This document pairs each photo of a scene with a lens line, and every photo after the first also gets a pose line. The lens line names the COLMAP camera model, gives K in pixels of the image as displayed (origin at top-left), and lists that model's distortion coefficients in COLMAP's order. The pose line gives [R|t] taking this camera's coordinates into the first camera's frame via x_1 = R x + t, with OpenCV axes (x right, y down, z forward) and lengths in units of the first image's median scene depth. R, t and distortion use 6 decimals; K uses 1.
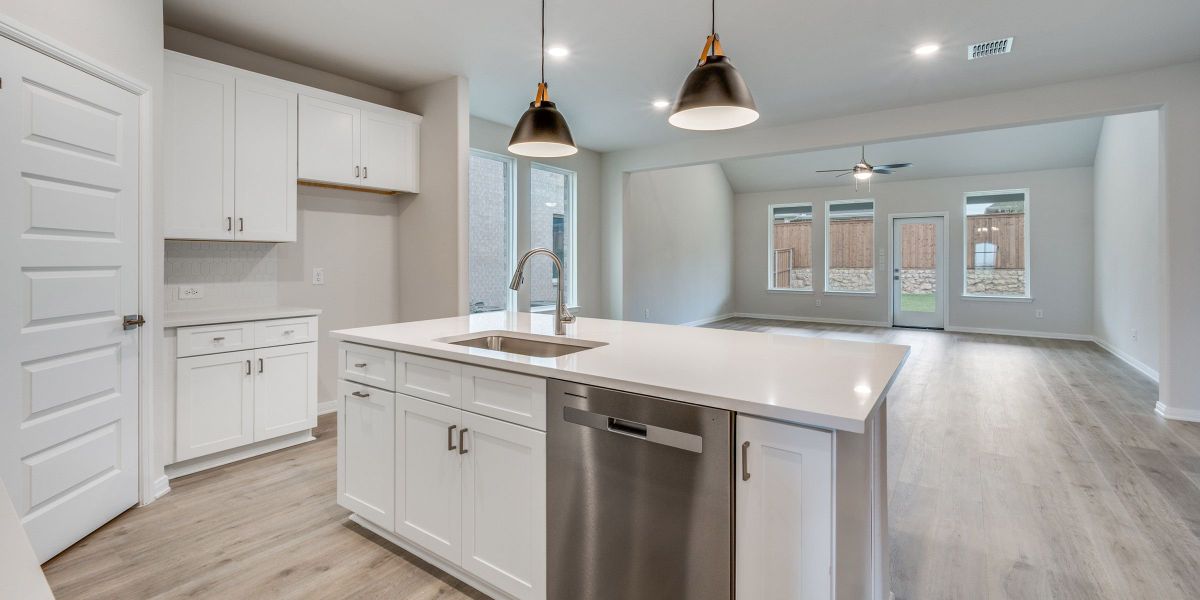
lens RADIAL K [[504.3, 0, 602.4], [0, 504.3, 262.2], [0, 0, 1]] dist [-0.001346, -0.000134]
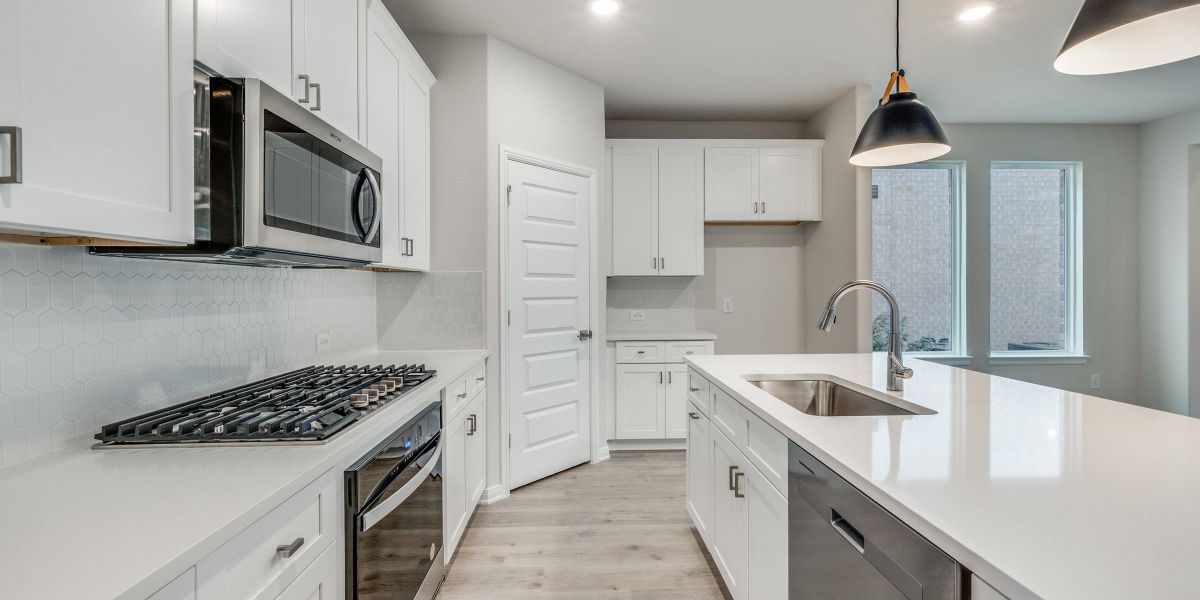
lens RADIAL K [[498.5, 0, 601.9], [0, 498.5, 294.0], [0, 0, 1]] dist [0.000902, -0.000025]
pose [[0.614816, 0.006554, -0.788644, 0.213423], [0.001923, 0.999950, 0.009810, -0.012730], [0.788669, -0.007548, 0.614772, 0.145524]]
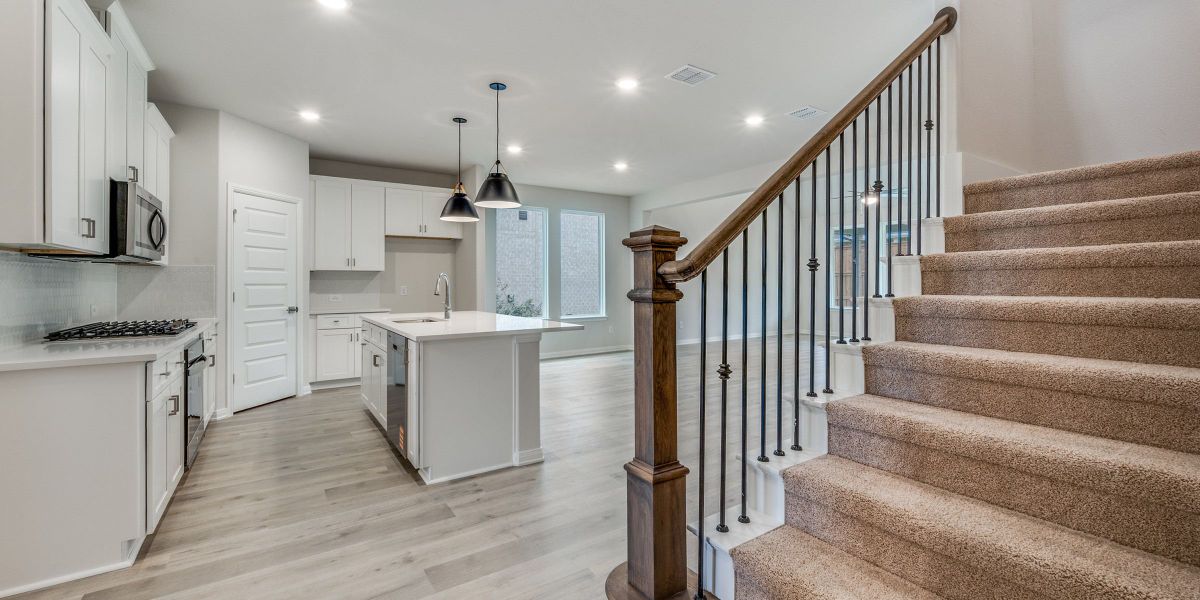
lens RADIAL K [[486.4, 0, 606.2], [0, 486.4, 280.0], [0, 0, 1]] dist [-0.000368, -0.000046]
pose [[0.939499, -0.004683, -0.342521, 0.972515], [0.001637, 0.999957, -0.009180, 0.011839], [0.342549, 0.008064, 0.939465, -0.464794]]
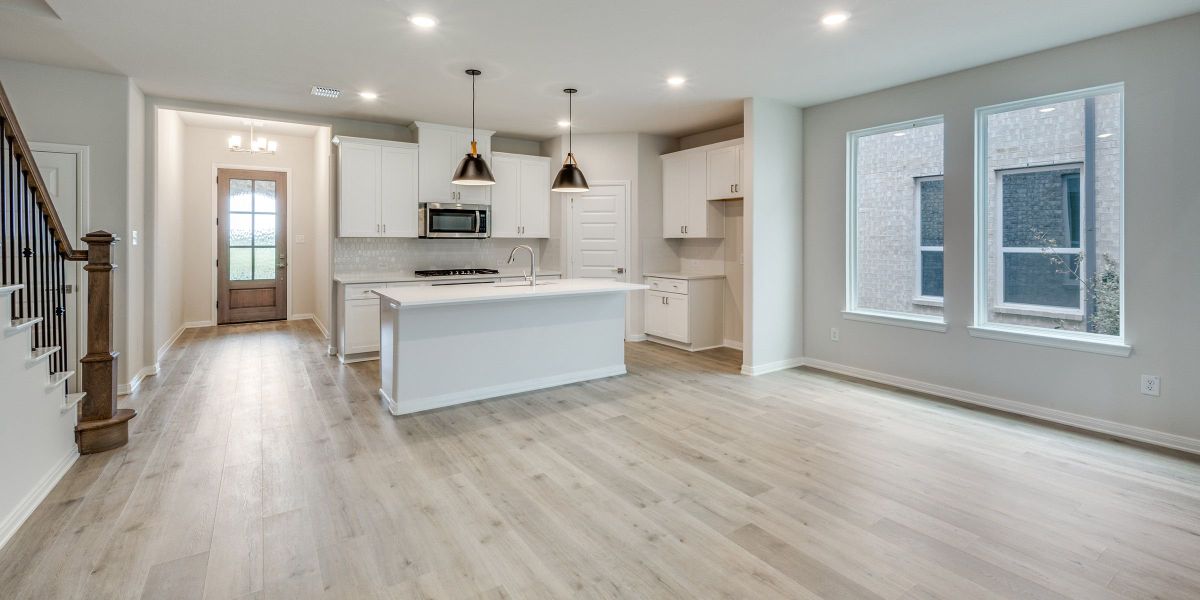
lens RADIAL K [[504.3, 0, 602.4], [0, 504.3, 262.2], [0, 0, 1]] dist [-0.001346, -0.000134]
pose [[-0.343225, 0.039312, -0.938430, 1.543709], [-0.004404, 0.999045, 0.043462, -0.041477], [0.939243, 0.019050, -0.342724, 1.716691]]
